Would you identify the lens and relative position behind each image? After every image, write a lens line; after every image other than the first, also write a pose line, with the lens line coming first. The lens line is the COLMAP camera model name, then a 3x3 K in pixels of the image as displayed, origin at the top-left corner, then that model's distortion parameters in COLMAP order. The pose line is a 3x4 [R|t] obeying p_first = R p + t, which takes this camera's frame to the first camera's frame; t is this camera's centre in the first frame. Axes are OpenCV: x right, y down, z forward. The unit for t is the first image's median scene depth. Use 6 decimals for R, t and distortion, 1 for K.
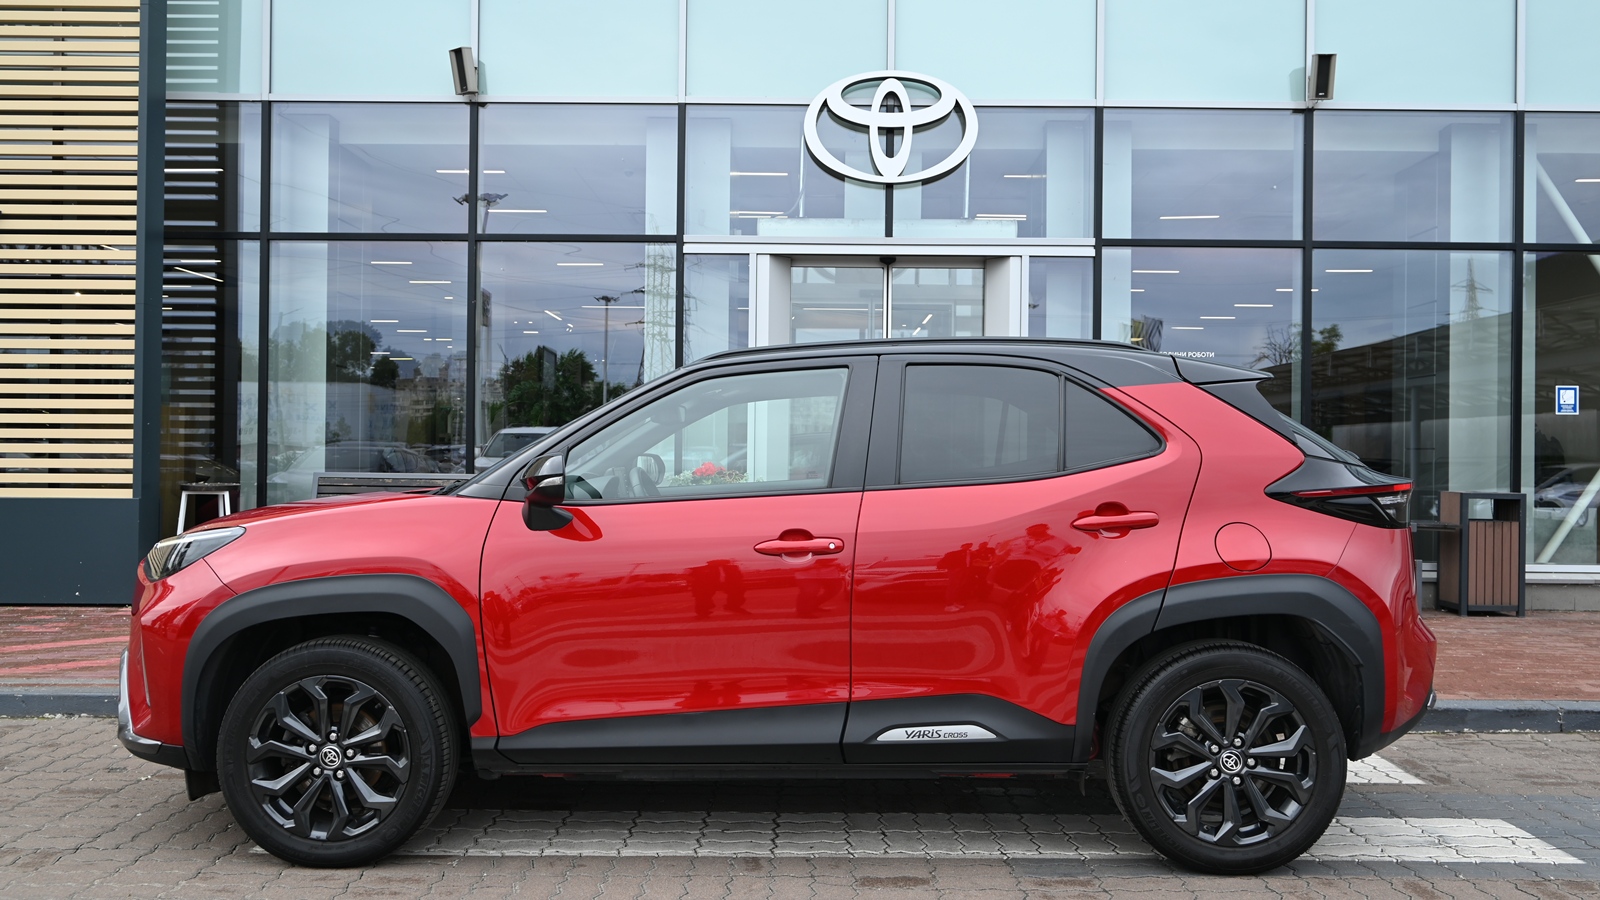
lens RADIAL K [[1395.5, 0, 806.9], [0, 1395.5, 445.1], [0, 0, 1]] dist [0.002151, 0.012963]
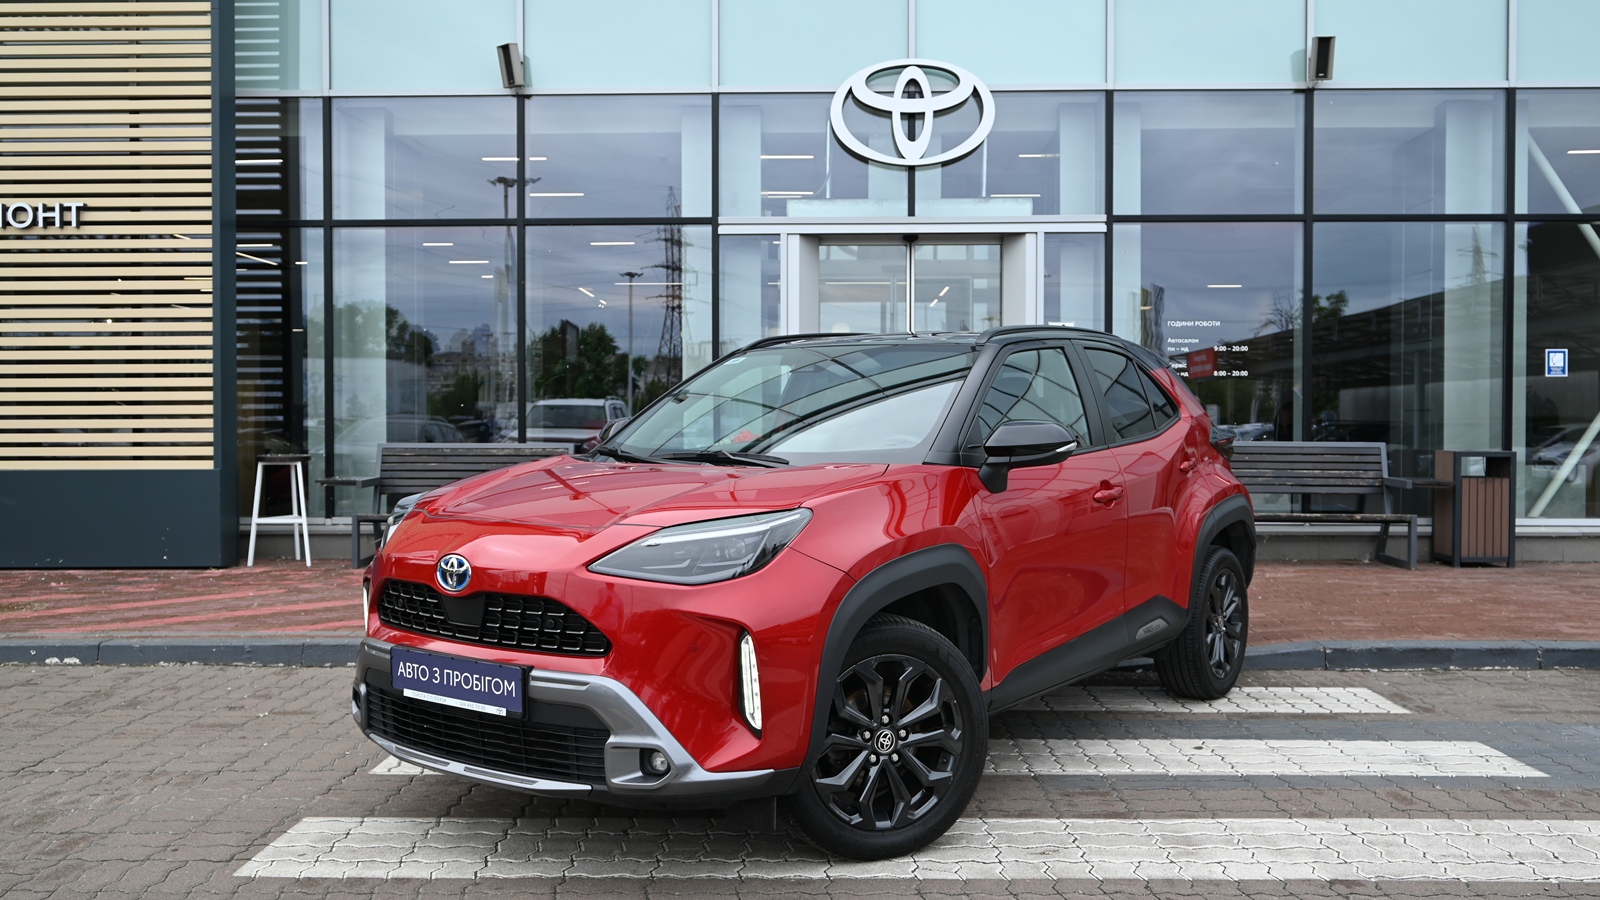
lens RADIAL K [[1365.1, 0, 795.6], [0, 1365.1, 443.8], [0, 0, 1]] dist [0.002350, 0.011769]
pose [[0.999758, -0.010308, -0.019439, -0.010854], [0.010729, 0.999707, 0.021695, 0.000511], [0.019209, -0.021899, 0.999576, -0.044065]]
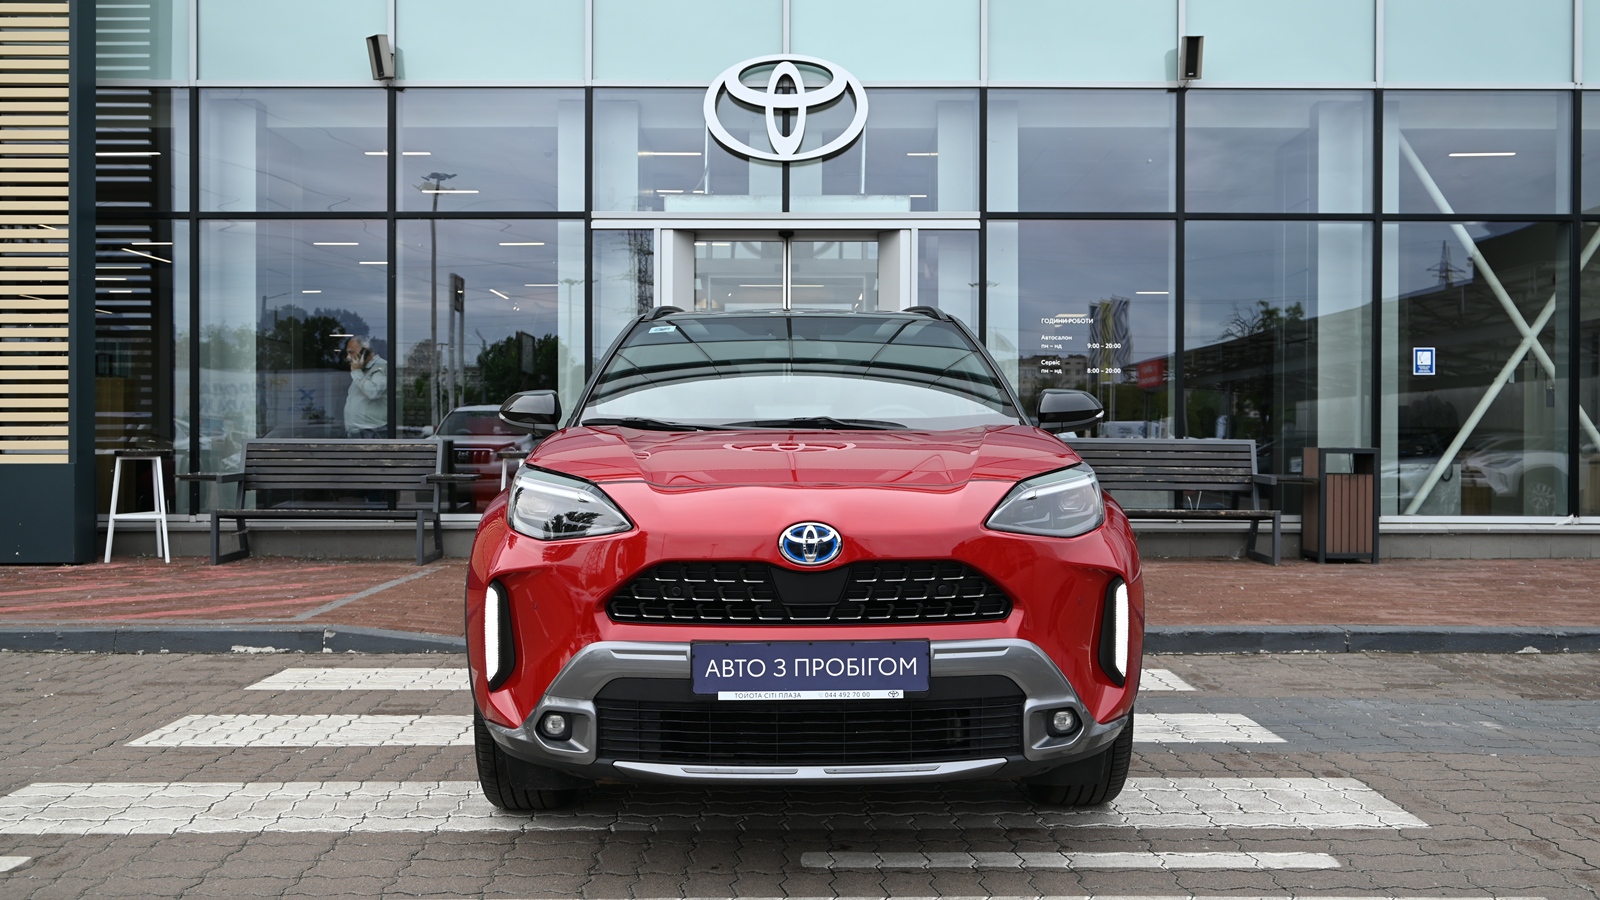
lens RADIAL K [[1395.5, 0, 802.4], [0, 1395.5, 447.4], [0, 0, 1]] dist [0.002151, 0.012963]
pose [[0.999945, -0.008500, 0.006153, 0.063445], [0.008422, 0.999885, 0.012592, 0.016010], [-0.006259, -0.012539, 0.999902, -0.060233]]
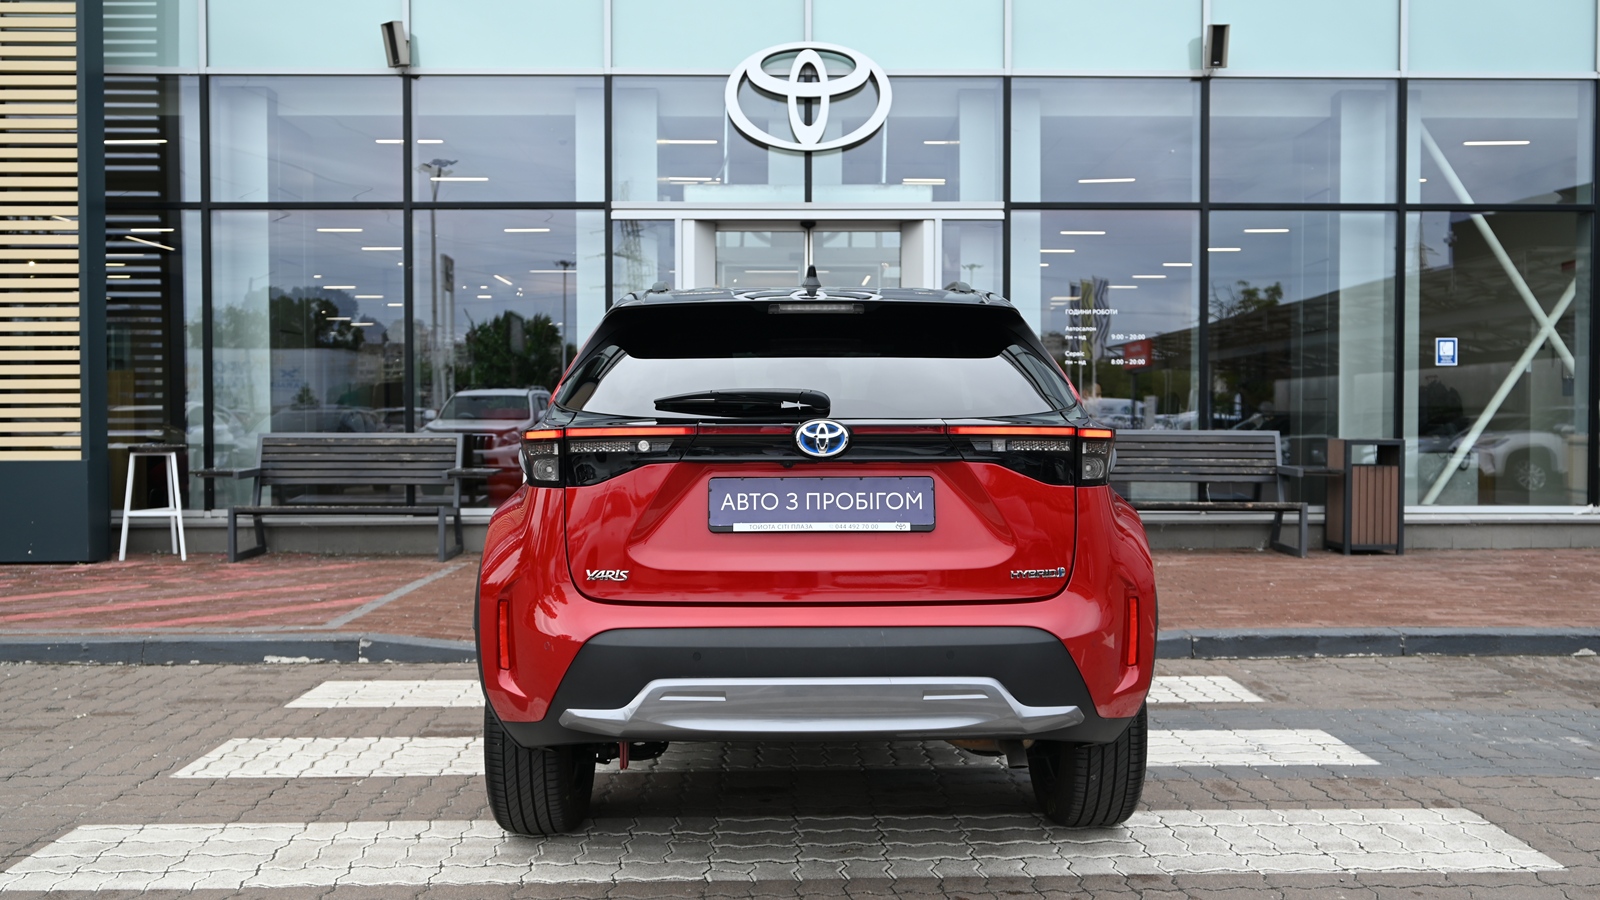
lens RADIAL K [[1365.1, 0, 810.1], [0, 1365.1, 447.0], [0, 0, 1]] dist [0.002350, 0.011769]
pose [[0.999604, -0.012141, 0.025382, 0.031965], [0.011361, 0.999466, 0.030642, 0.003029], [-0.025740, -0.030341, 0.999208, -0.029439]]
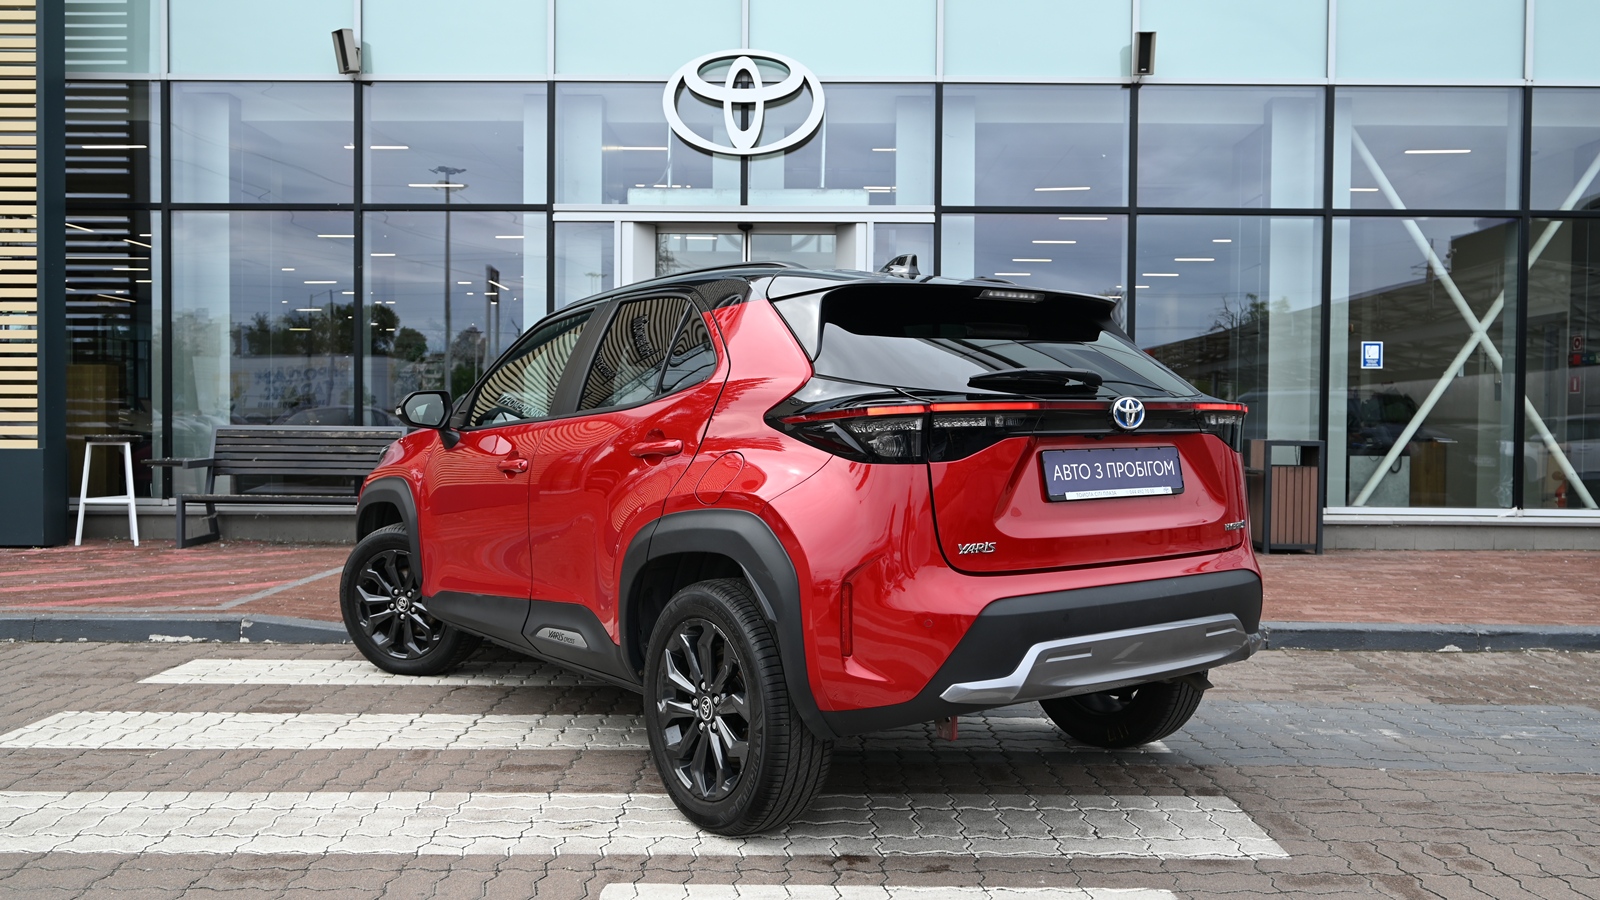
lens RADIAL K [[1306.0, 0, 810.3], [0, 1306.0, 455.9], [0, 0, 1]] dist [0.001989, 0.007369]
pose [[0.999981, -0.002905, -0.005512, 0.115024], [0.003079, 0.999491, 0.031738, 0.012309], [0.005417, -0.031754, 0.999481, -0.012952]]
